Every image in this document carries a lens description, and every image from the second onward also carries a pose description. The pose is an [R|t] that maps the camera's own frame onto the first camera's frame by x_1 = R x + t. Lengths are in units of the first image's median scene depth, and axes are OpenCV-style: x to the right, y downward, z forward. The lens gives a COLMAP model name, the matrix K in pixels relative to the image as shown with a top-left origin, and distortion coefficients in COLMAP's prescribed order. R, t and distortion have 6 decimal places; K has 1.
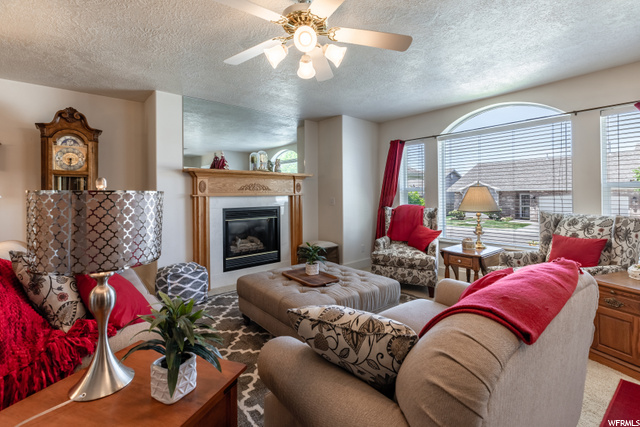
lens RADIAL K [[294.1, 0, 320.9], [0, 294.1, 192.0], [0, 0, 1]] dist [0.001187, 0.000238]
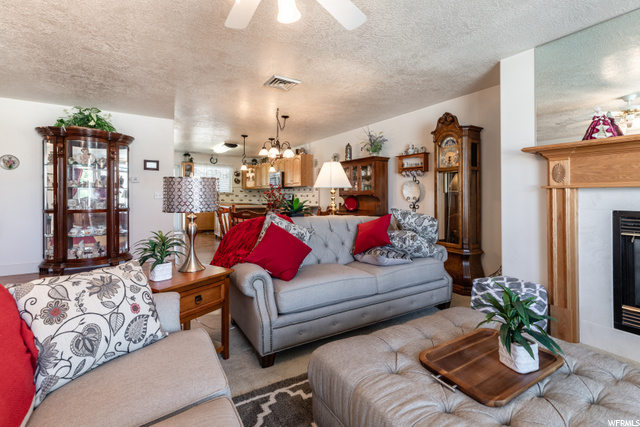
lens RADIAL K [[294.1, 0, 320.9], [0, 294.1, 192.0], [0, 0, 1]] dist [0.001187, 0.000238]
pose [[-0.158892, -0.007971, -0.987264, 0.316897], [-0.002623, 0.999967, -0.007651, 0.030244], [0.987293, 0.001374, -0.158907, 0.595431]]
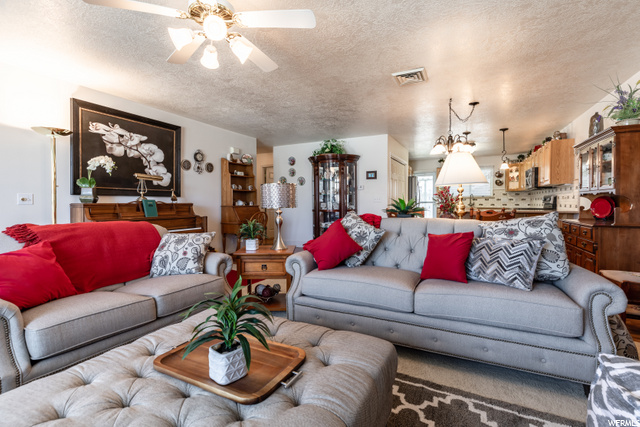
lens RADIAL K [[292.0, 0, 320.2], [0, 292.0, 200.8], [0, 0, 1]] dist [0.002701, 0.000743]
pose [[-0.923189, 0.010178, -0.384213, 0.000773], [0.013520, 0.999891, -0.005998, 0.051186], [0.384109, -0.010732, -0.923225, 1.034683]]
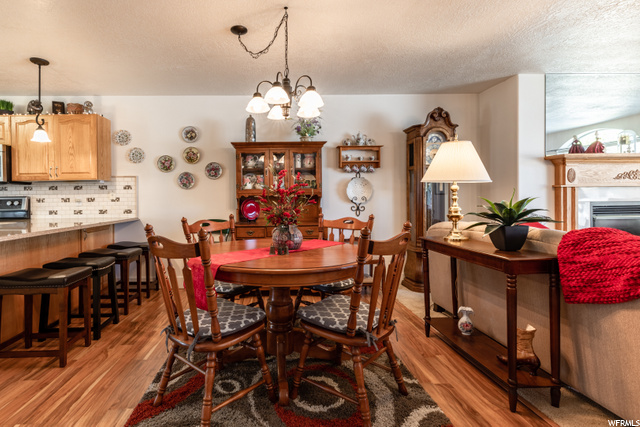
lens RADIAL K [[303.0, 0, 278.2], [0, 303.0, 197.9], [0, 0, 1]] dist [-0.000083, 0.000068]
pose [[0.774731, -0.004240, -0.632277, -0.511399], [0.008841, 0.999952, 0.004127, 0.036088], [0.632229, -0.008787, 0.774732, -0.225345]]
